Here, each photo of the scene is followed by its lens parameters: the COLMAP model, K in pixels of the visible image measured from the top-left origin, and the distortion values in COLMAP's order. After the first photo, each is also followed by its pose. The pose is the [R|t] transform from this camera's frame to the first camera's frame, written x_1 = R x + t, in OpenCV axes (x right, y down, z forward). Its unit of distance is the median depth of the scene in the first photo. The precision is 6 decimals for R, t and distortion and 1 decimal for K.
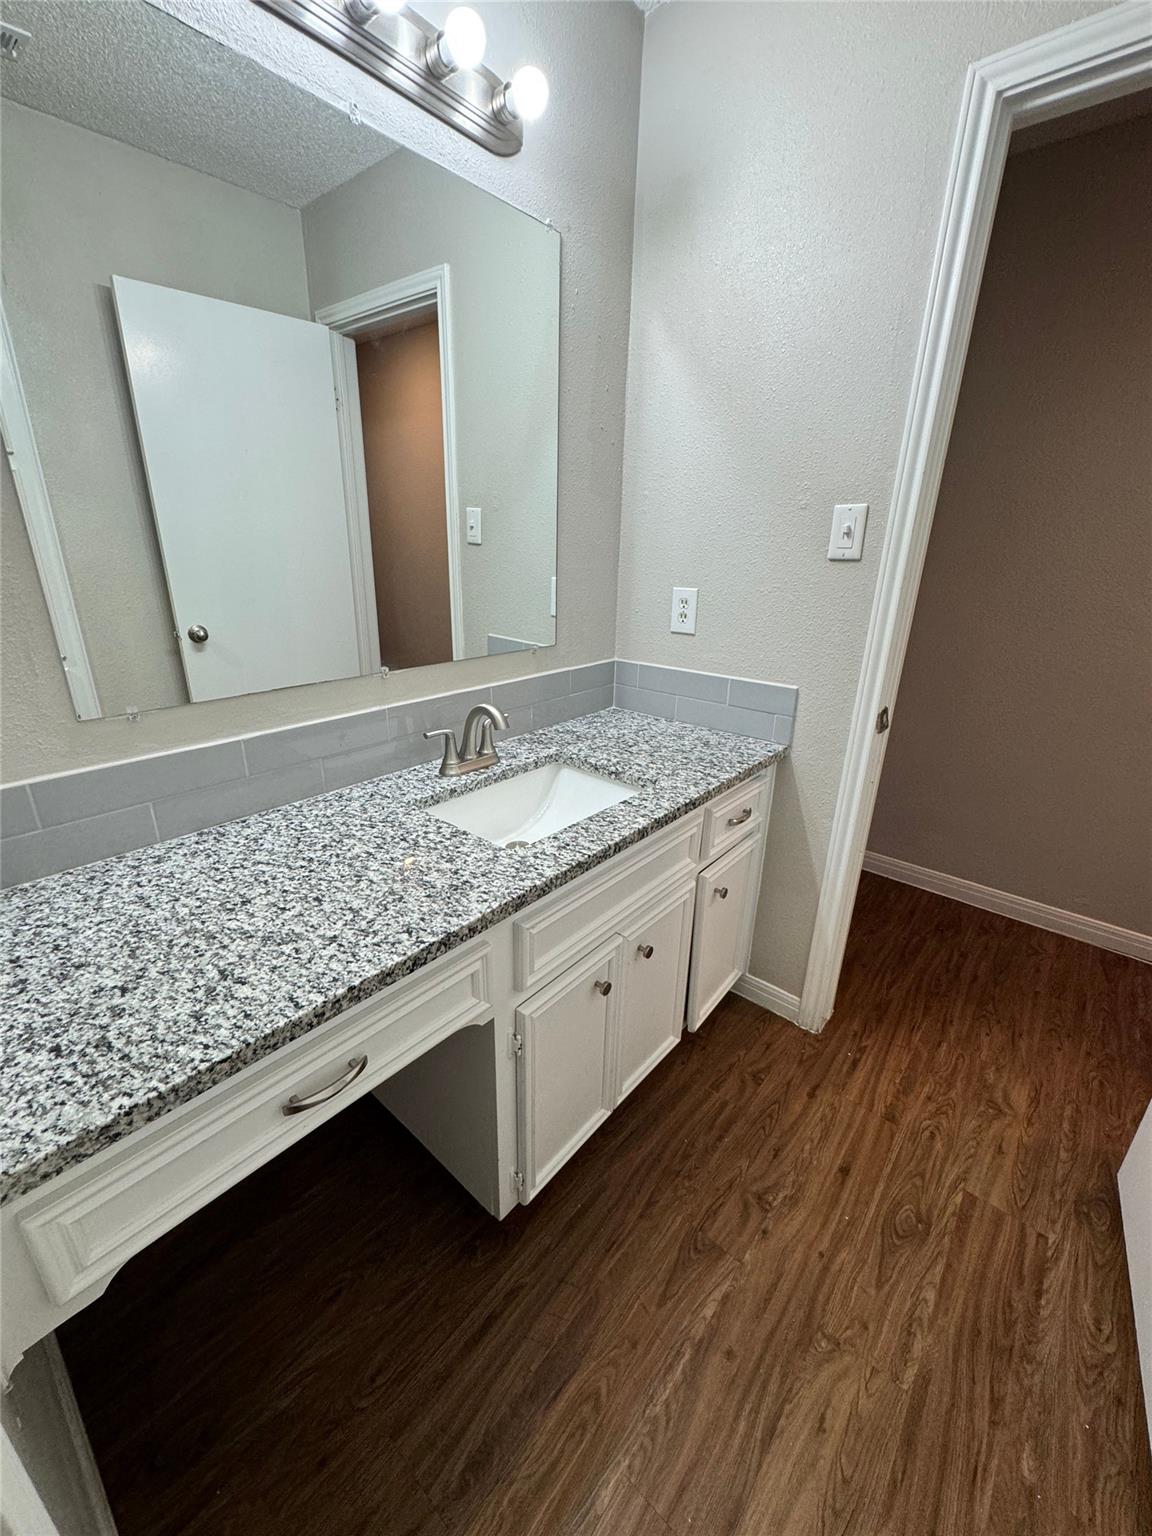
lens RADIAL K [[613.4, 0, 576.0], [0, 613.4, 768.0], [0, 0, 1]] dist [-0.003269, -0.000009]
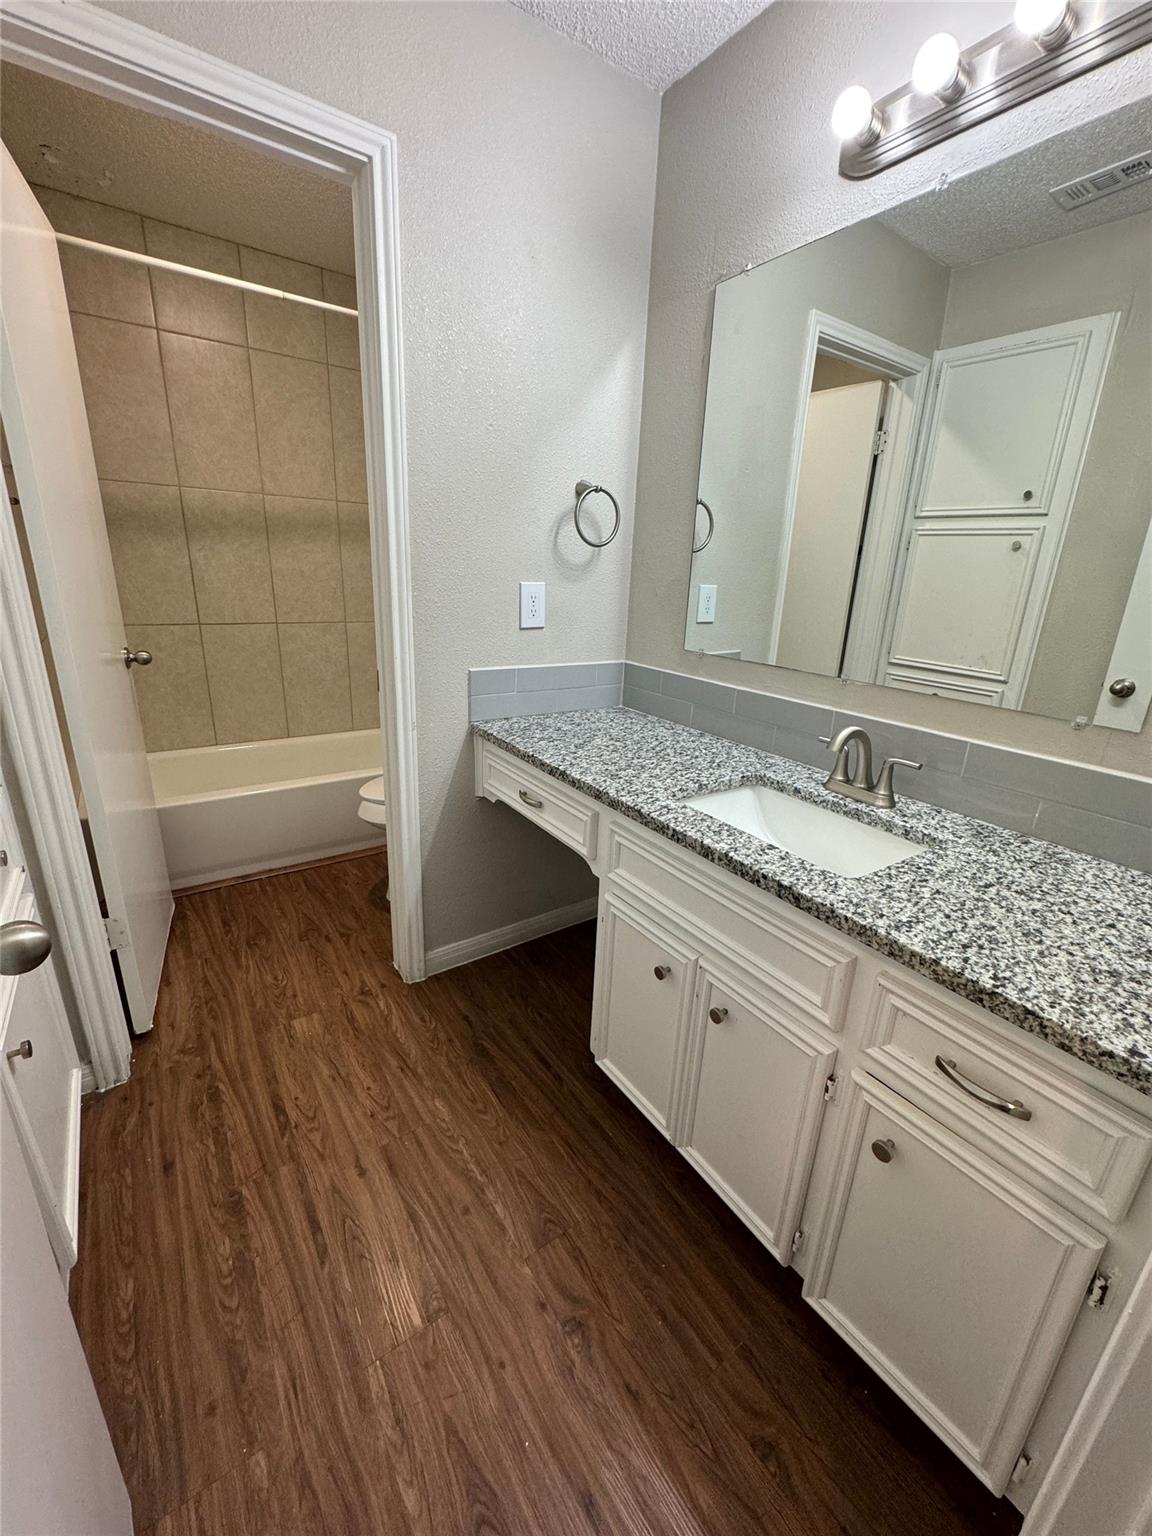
lens RADIAL K [[613.4, 0, 576.0], [0, 613.4, 768.0], [0, 0, 1]] dist [-0.003269, -0.000009]
pose [[-0.249304, 0.272634, -0.929257, 0.947837], [-0.380662, 0.854730, 0.352893, -0.244715], [0.890474, 0.441710, -0.109306, 0.834254]]
